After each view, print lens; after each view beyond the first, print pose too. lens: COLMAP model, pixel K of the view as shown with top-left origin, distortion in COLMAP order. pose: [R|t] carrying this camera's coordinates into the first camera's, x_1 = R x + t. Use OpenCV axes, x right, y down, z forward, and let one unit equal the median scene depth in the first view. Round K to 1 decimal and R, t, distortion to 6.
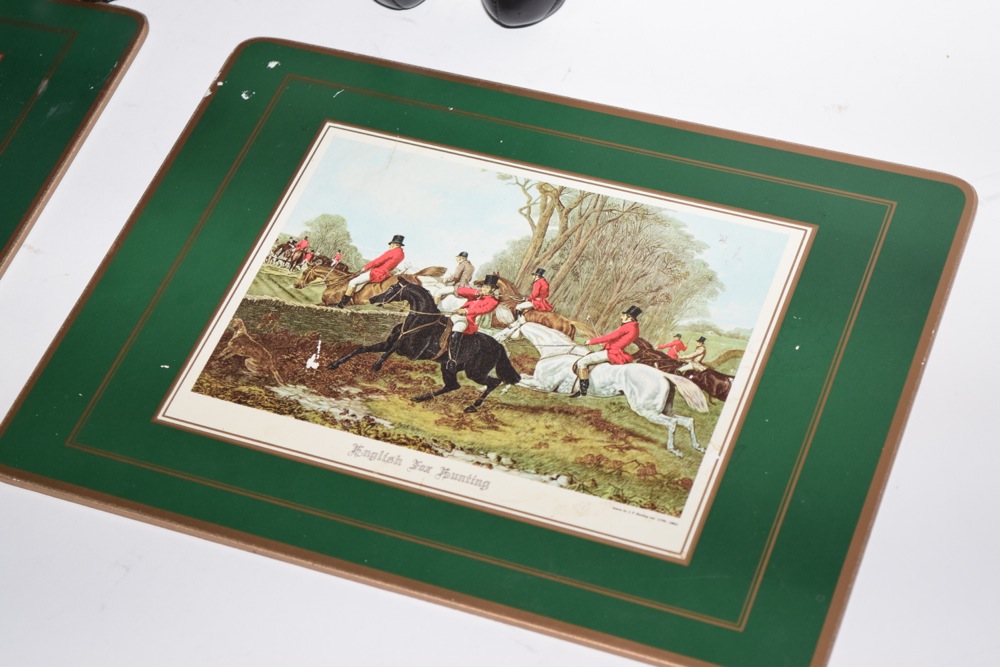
lens RADIAL K [[2315.5, 0, 502.6], [0, 2315.5, 336.2], [0, 0, 1]] dist [0.064304, 0.000000]
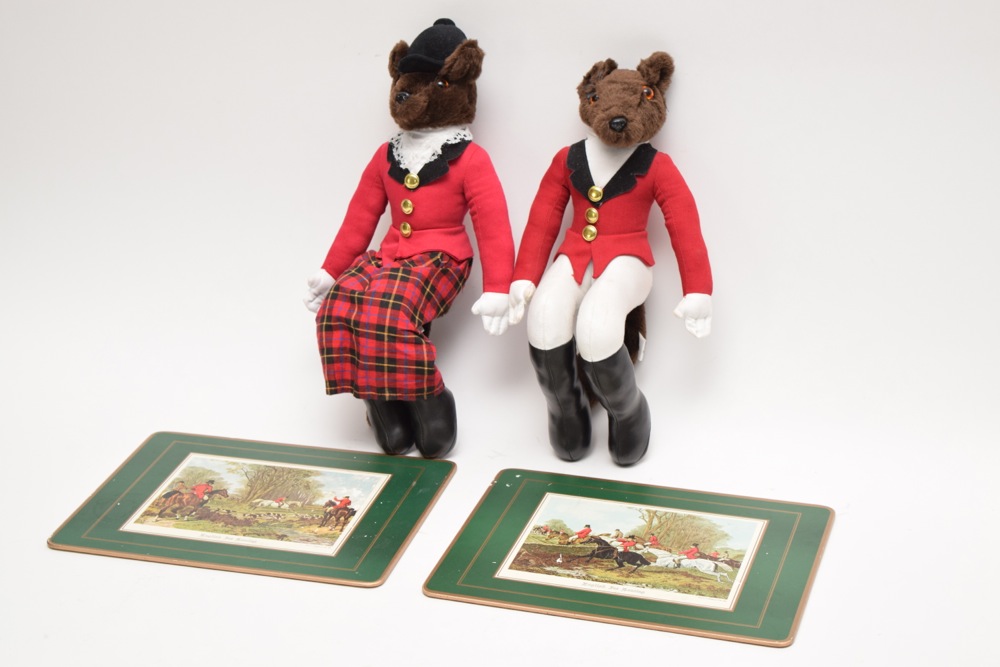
lens RADIAL K [[2093.4, 0, 509.2], [0, 2093.4, 359.0], [0, 0, 1]] dist [0.106511, 0.000000]
pose [[0.994788, 0.043418, 0.092256, -0.334563], [0.003961, 0.887670, -0.460463, 0.798744], [-0.101885, 0.458429, 0.882872, -0.937573]]
